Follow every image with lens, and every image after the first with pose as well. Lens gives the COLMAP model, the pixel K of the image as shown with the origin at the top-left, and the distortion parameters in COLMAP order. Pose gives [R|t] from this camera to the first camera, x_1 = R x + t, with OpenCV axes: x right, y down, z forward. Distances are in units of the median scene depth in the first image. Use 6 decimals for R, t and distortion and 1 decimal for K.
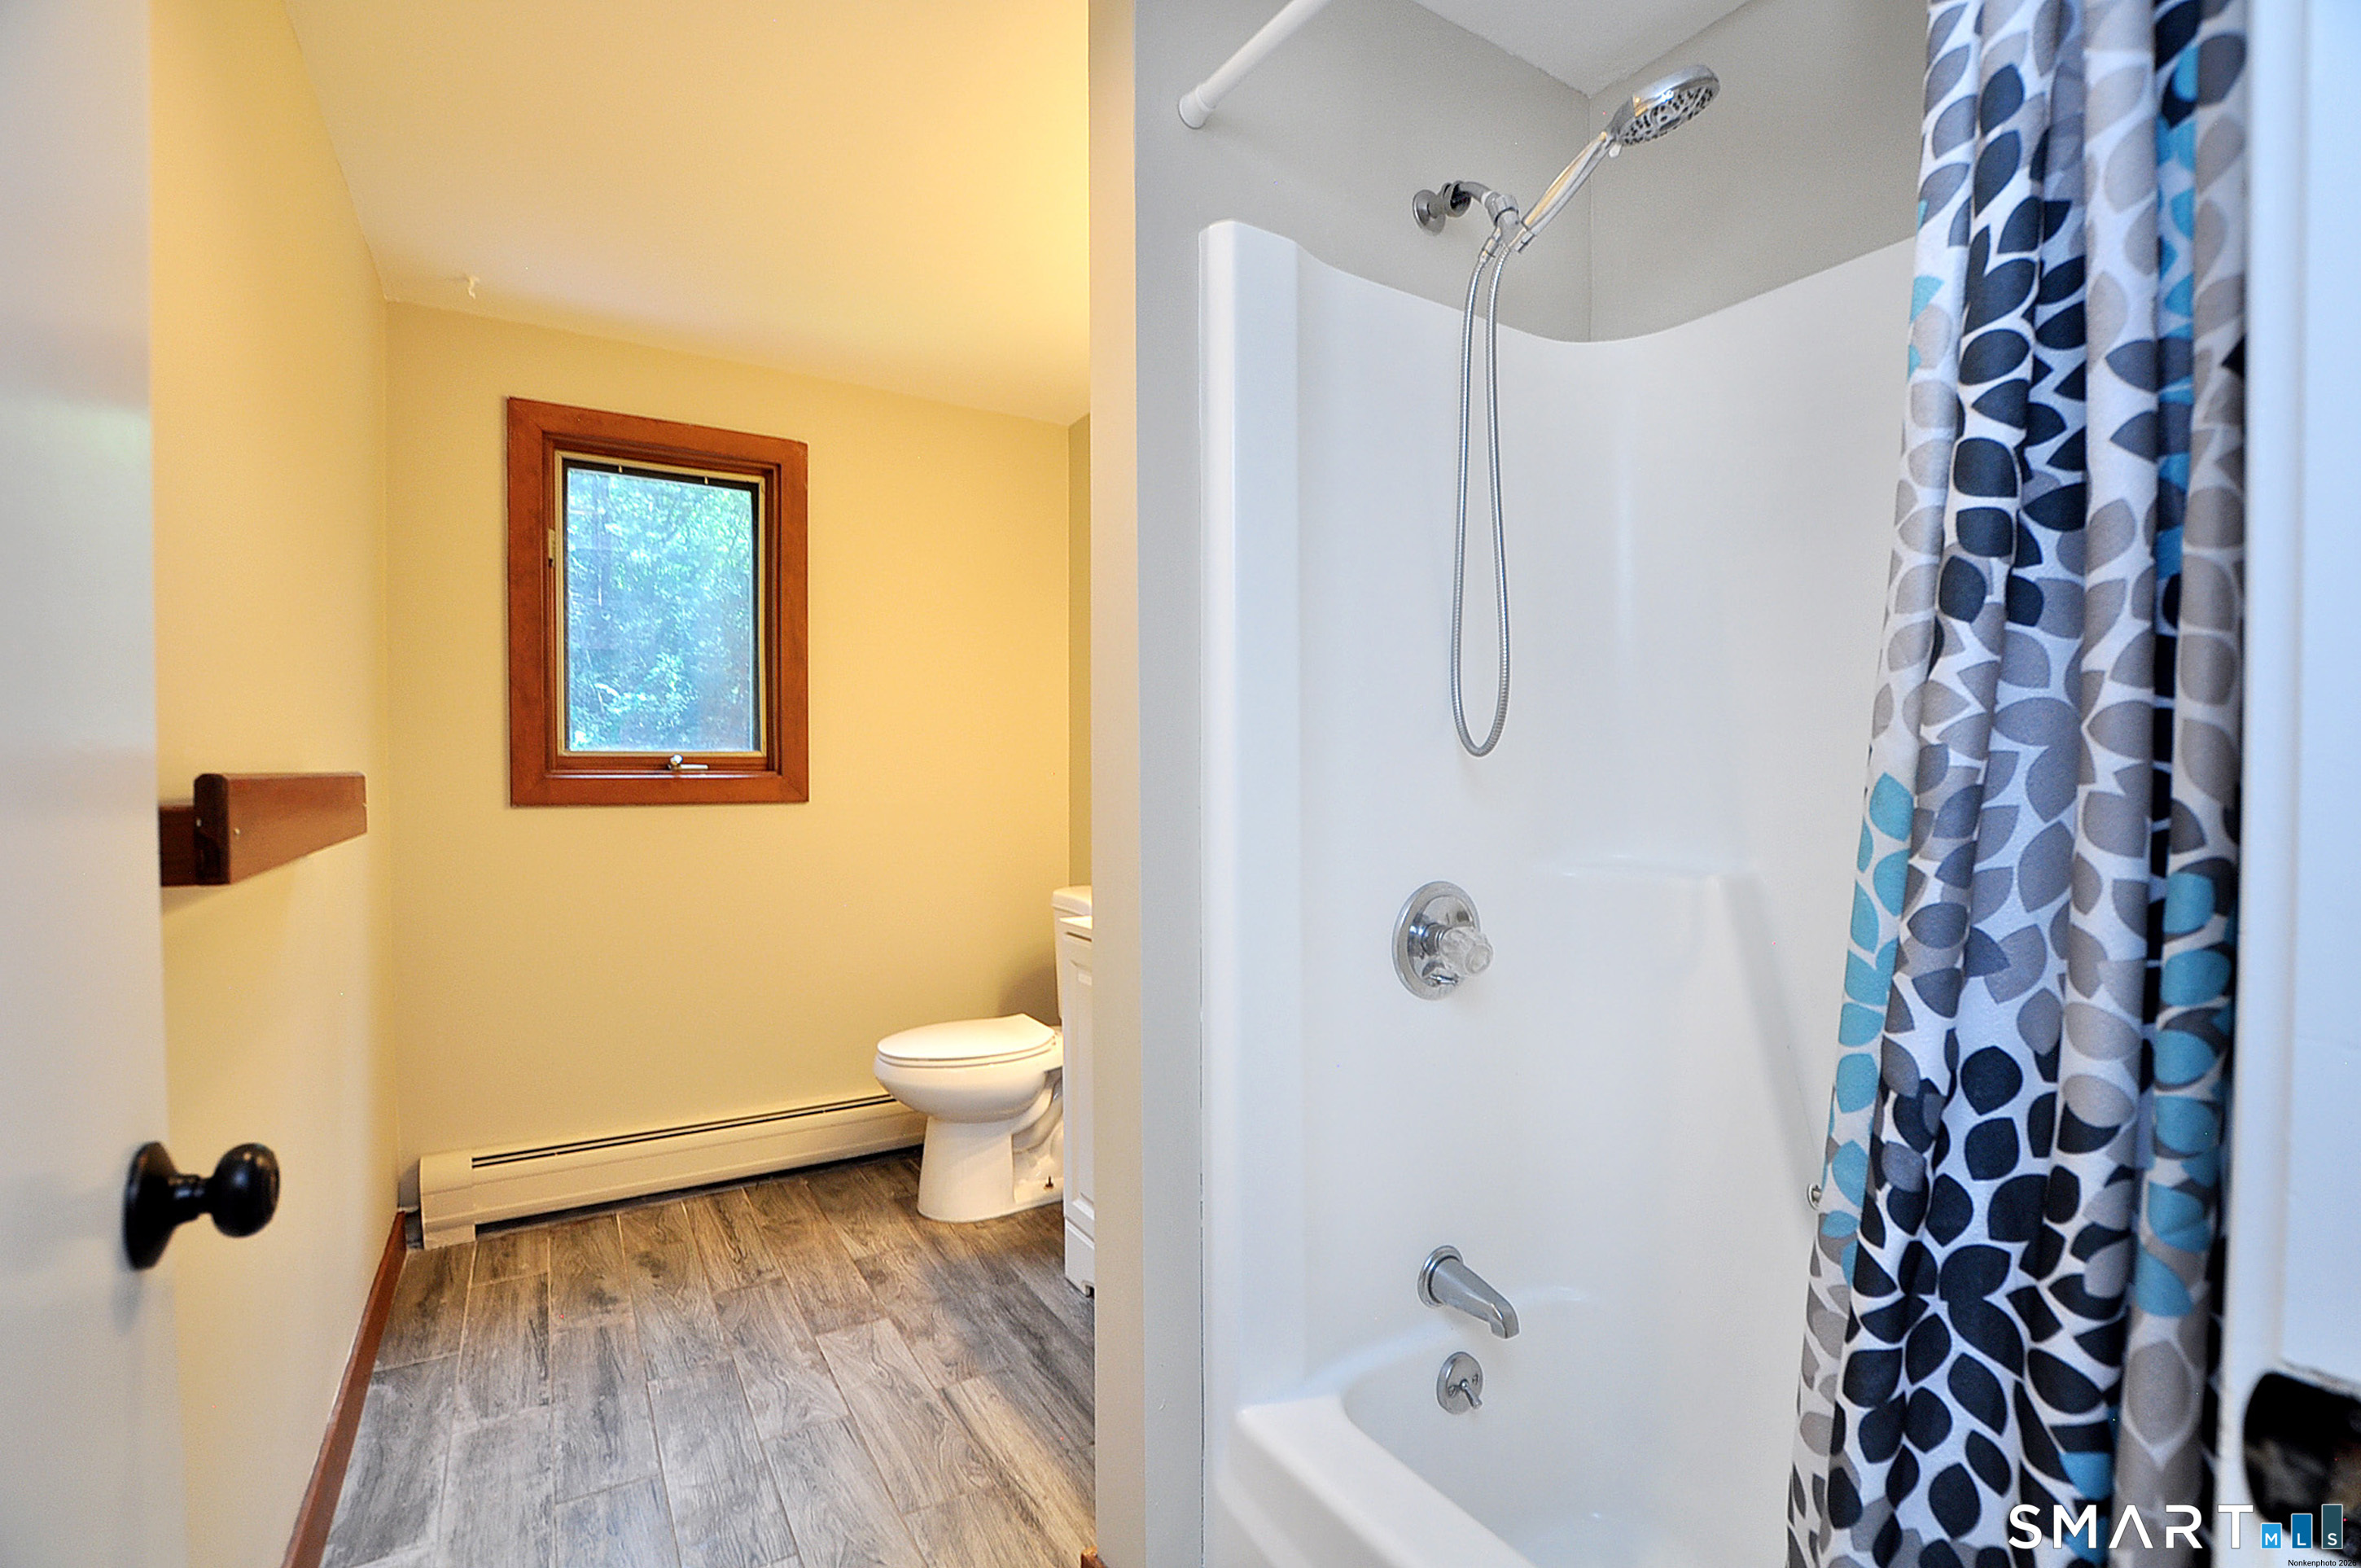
lens RADIAL K [[1065.2, 0, 1181.9], [0, 1065.2, 814.1], [0, 0, 1]] dist [-0.019015, 0.000554]
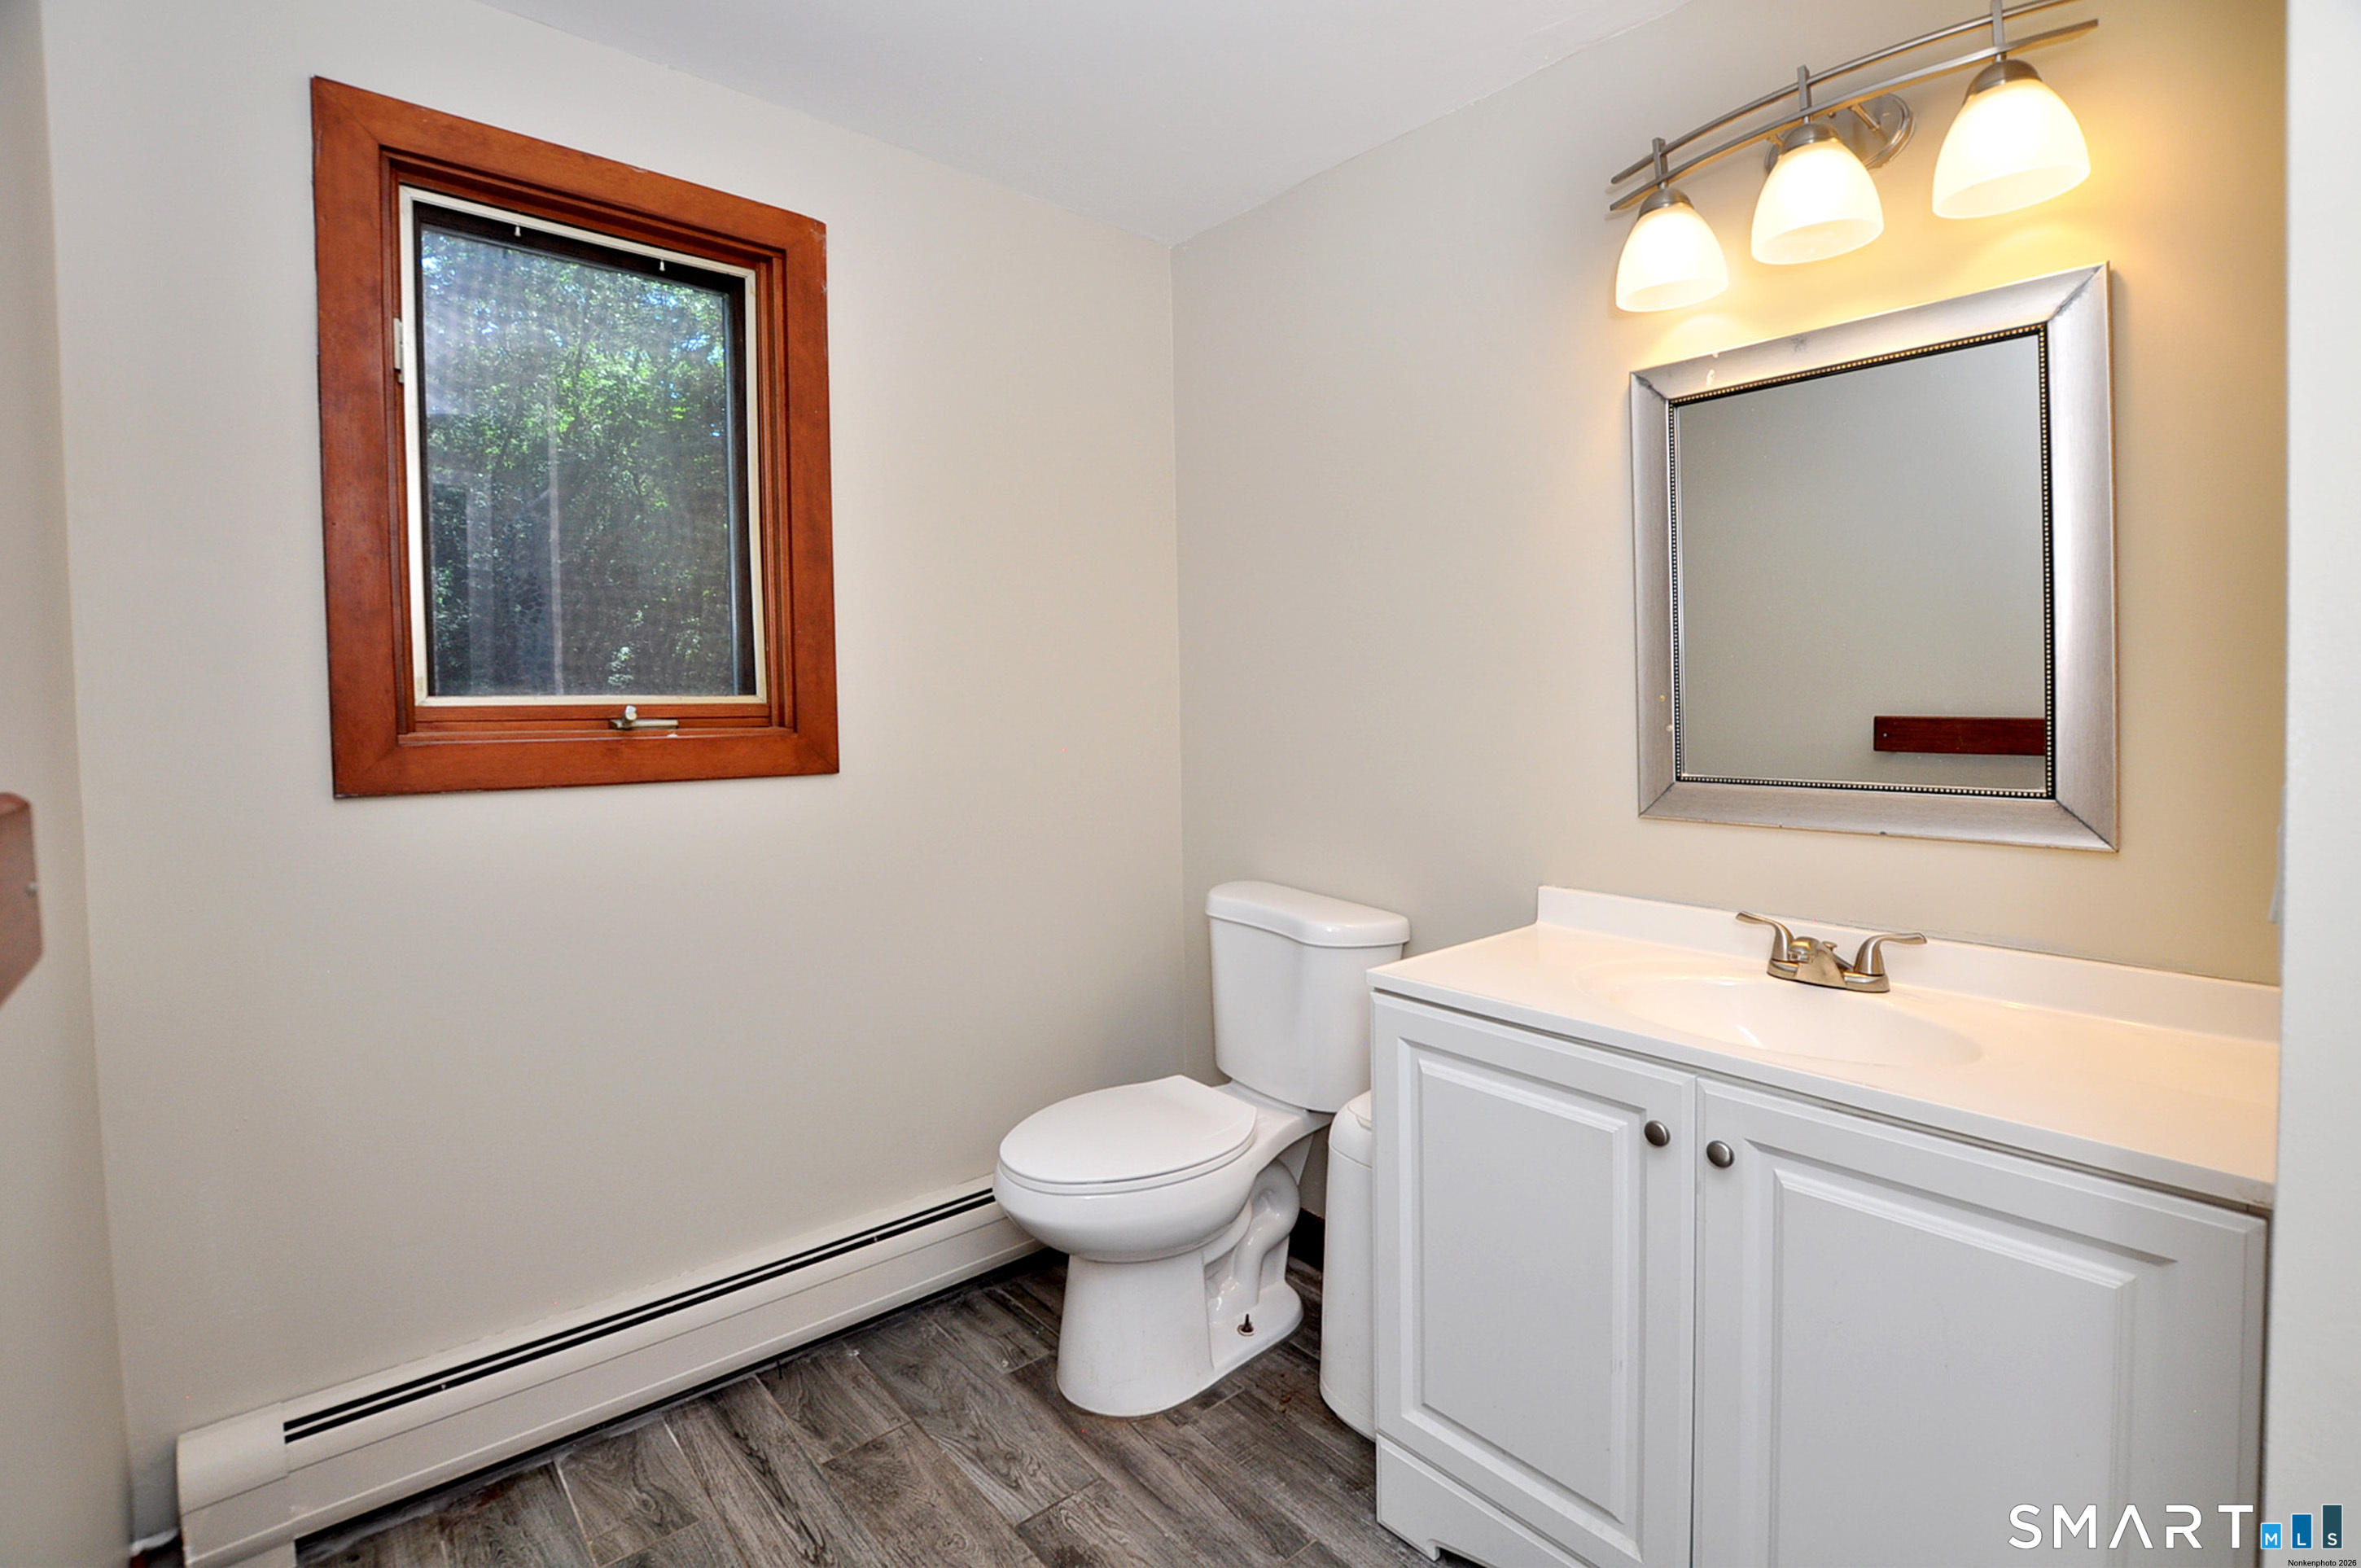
lens RADIAL K [[1023.9, 0, 1187.3], [0, 1023.9, 762.2], [0, 0, 1]] dist [-0.026634, 0.005491]
pose [[0.980450, -0.017063, 0.196027, -0.283220], [0.013707, 0.999736, 0.018465, -0.028741], [-0.196290, -0.015417, 0.980425, 0.367558]]
